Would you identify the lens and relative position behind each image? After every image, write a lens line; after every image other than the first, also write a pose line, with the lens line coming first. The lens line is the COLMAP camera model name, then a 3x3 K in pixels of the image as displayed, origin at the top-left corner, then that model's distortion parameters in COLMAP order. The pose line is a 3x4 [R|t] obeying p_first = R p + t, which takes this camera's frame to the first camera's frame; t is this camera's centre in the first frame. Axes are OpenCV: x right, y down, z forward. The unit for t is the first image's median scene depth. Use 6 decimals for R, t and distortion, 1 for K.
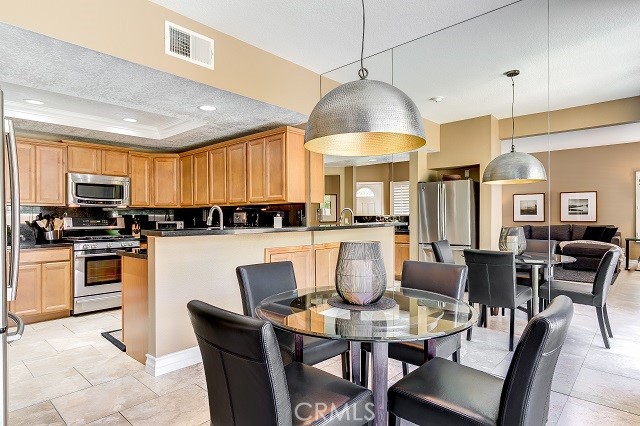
lens RADIAL K [[362.8, 0, 318.5], [0, 362.8, 216.4], [0, 0, 1]] dist [0.012505, 0.000196]
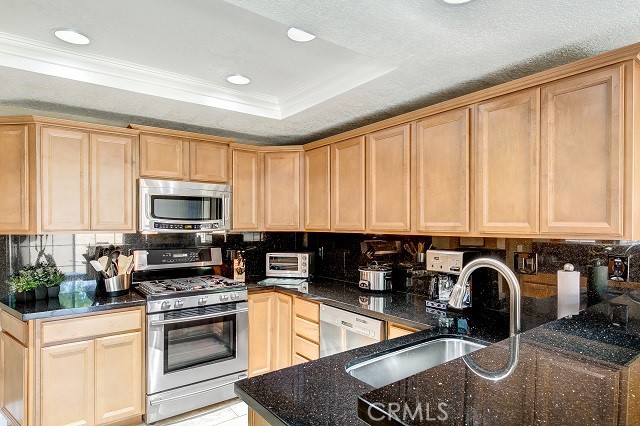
lens RADIAL K [[362.8, 0, 315.8], [0, 362.8, 223.5], [0, 0, 1]] dist [0.012505, 0.000196]
pose [[0.982370, 0.004319, -0.186898, -0.285026], [-0.003403, 0.999981, 0.005218, -0.048982], [0.186917, -0.004489, 0.982366, 0.458094]]
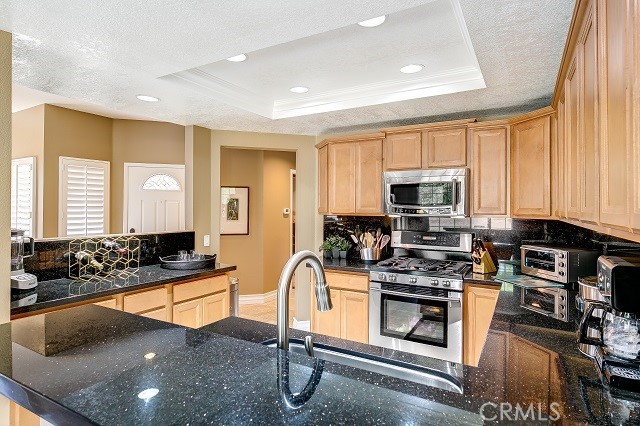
lens RADIAL K [[362.8, 0, 323.2], [0, 362.8, 208.4], [0, 0, 1]] dist [0.012505, 0.000196]
pose [[0.234601, 0.006925, -0.972067, 0.000295], [-0.002563, 0.999976, 0.006505, -0.049173], [0.972088, 0.000965, 0.234613, 0.699185]]
